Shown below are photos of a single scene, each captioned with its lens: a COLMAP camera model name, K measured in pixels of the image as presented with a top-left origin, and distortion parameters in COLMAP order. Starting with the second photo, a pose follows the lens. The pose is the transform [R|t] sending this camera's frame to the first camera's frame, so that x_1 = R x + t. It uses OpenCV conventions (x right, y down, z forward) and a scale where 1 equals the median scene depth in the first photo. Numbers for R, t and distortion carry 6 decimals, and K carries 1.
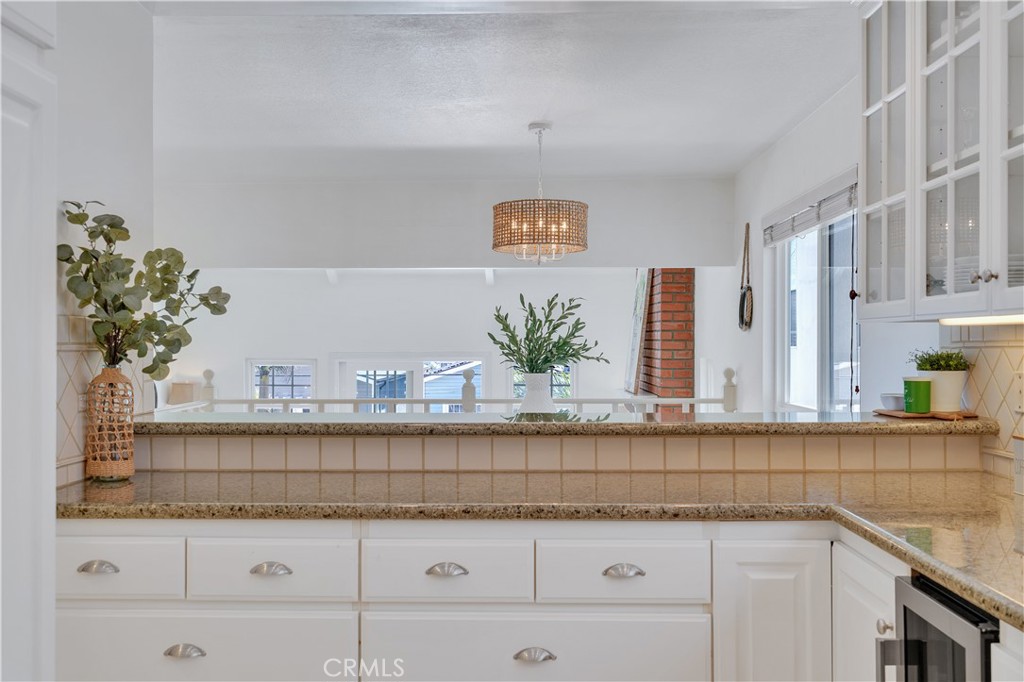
lens RADIAL K [[995.1, 0, 509.1], [0, 995.1, 341.9], [0, 0, 1]] dist [-0.002792, 0.000000]
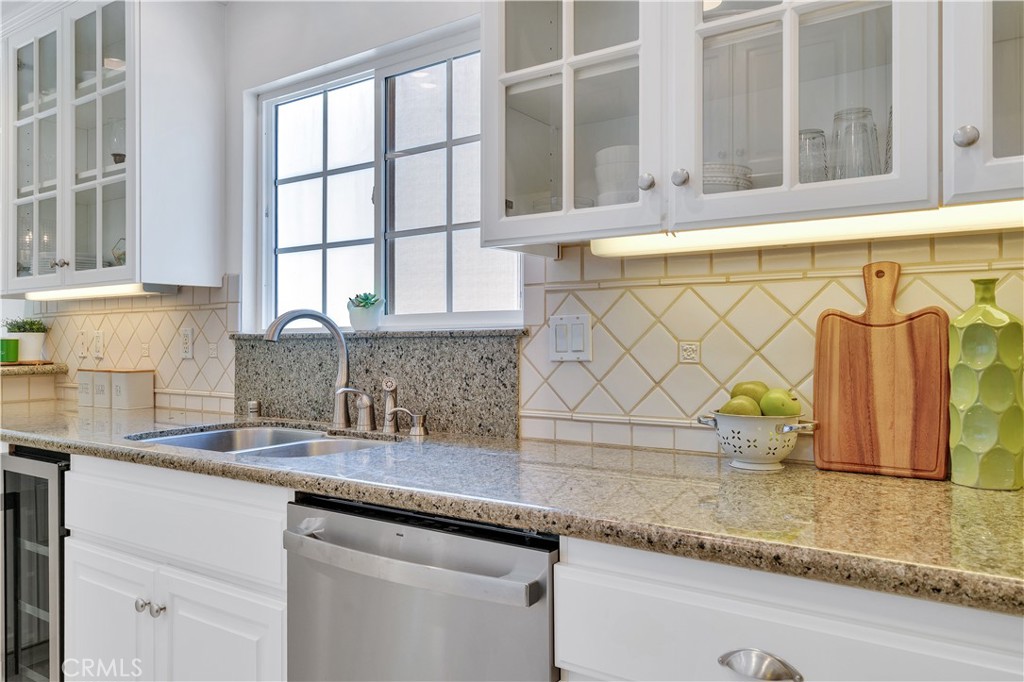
lens RADIAL K [[758.6, 0, 494.3], [0, 758.6, 326.8], [0, 0, 1]] dist [0.019282, 0.005207]
pose [[0.565029, 0.012231, 0.824980, -0.104046], [0.005594, 0.999810, -0.018654, 0.048889], [-0.825052, 0.015155, 0.564853, -0.199685]]
